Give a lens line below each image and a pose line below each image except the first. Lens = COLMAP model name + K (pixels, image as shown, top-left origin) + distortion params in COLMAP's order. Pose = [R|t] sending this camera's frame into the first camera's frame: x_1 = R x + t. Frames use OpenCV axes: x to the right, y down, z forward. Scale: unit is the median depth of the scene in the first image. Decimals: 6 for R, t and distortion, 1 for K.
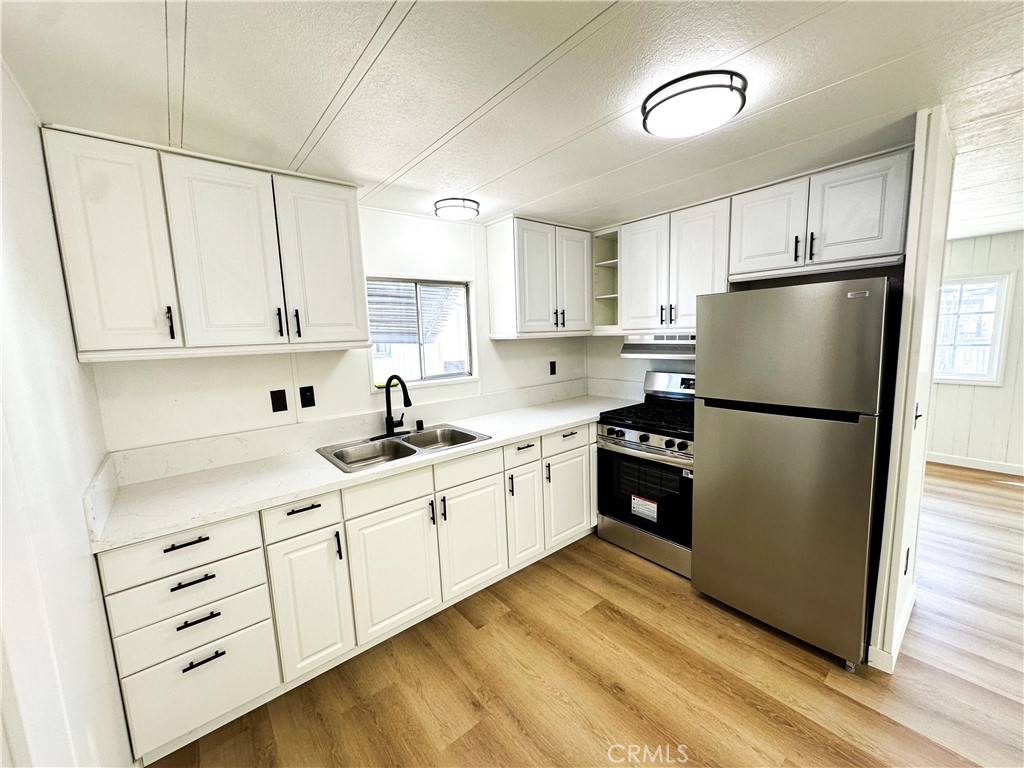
lens RADIAL K [[409.4, 0, 512.0], [0, 409.4, 384.0], [0, 0, 1]] dist [-0.002203, 0.000485]
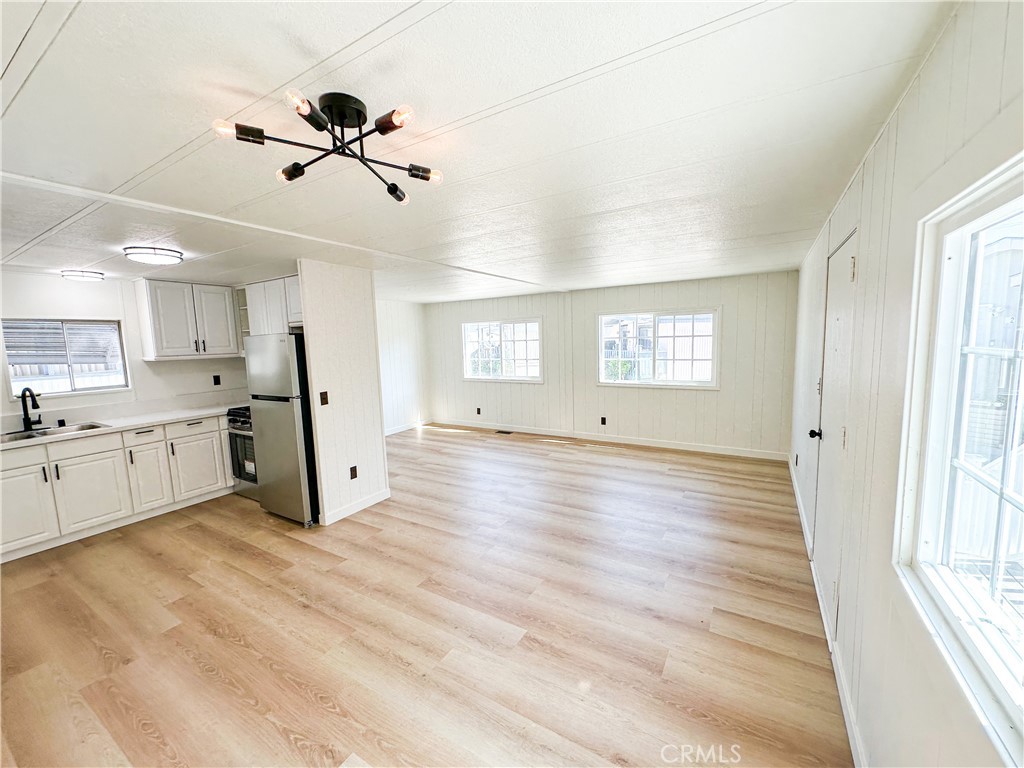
lens RADIAL K [[409.4, 0, 512.0], [0, 409.4, 384.0], [0, 0, 1]] dist [-0.002203, 0.000485]
pose [[0.944682, -0.030980, 0.326521, 0.856828], [0.040549, 0.998923, -0.022539, 0.066421], [-0.325471, 0.034532, 0.944921, -0.918165]]
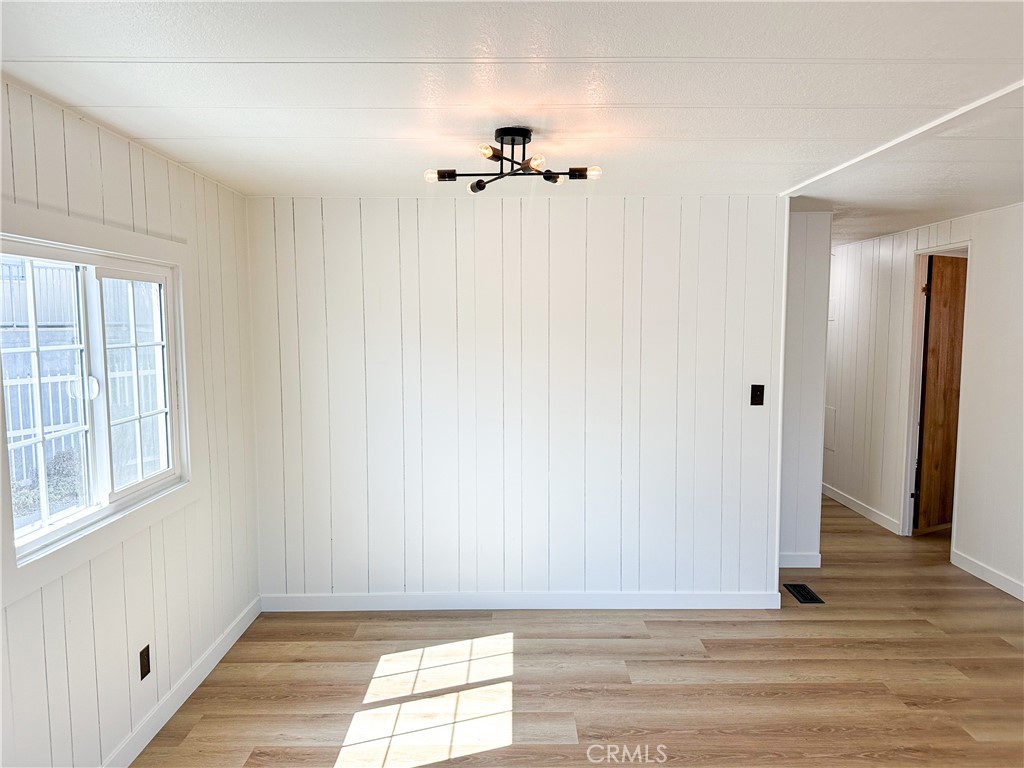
lens RADIAL K [[719.8, 0, 514.5], [0, 719.8, 389.1], [0, 0, 1]] dist [0.003929, -0.000289]
pose [[-0.634557, 0.110894, -0.764879, 1.691857], [-0.075102, 0.976122, 0.203827, -0.137139], [0.769218, 0.186784, -0.611077, 0.333579]]
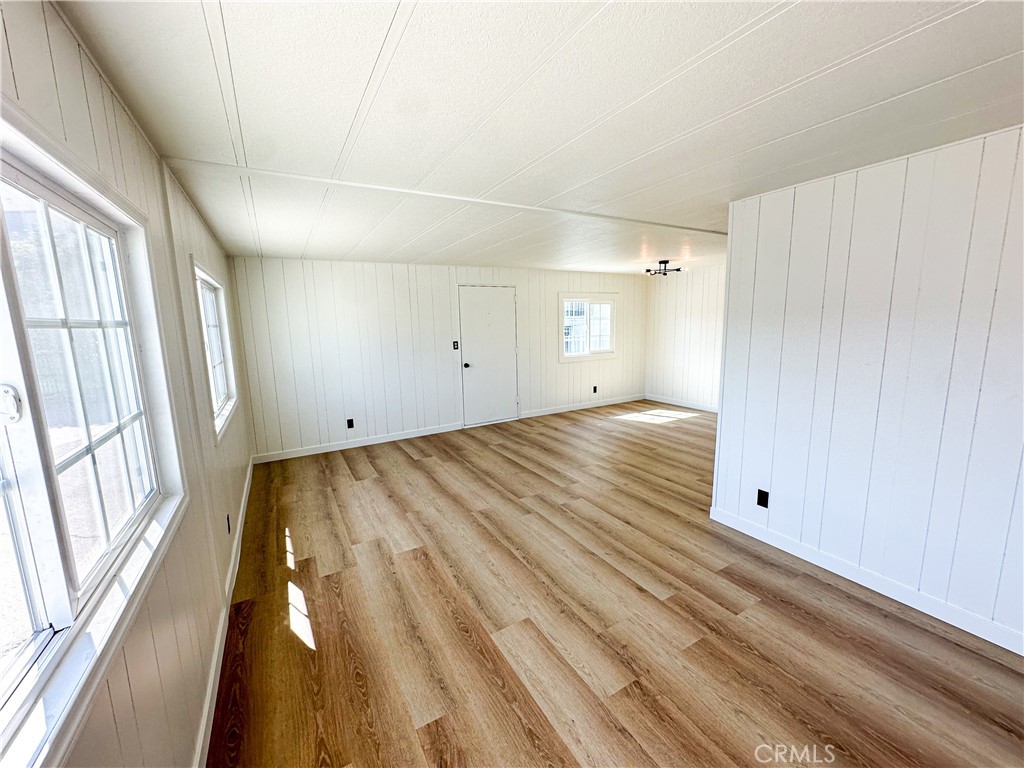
lens RADIAL K [[409.4, 0, 512.0], [0, 409.4, 384.0], [0, 0, 1]] dist [-0.002203, 0.000485]
pose [[-0.983620, 0.034277, 0.176964, 1.296749], [0.082384, 0.958703, 0.272217, -0.323973], [-0.160325, 0.282337, -0.945823, 2.141946]]
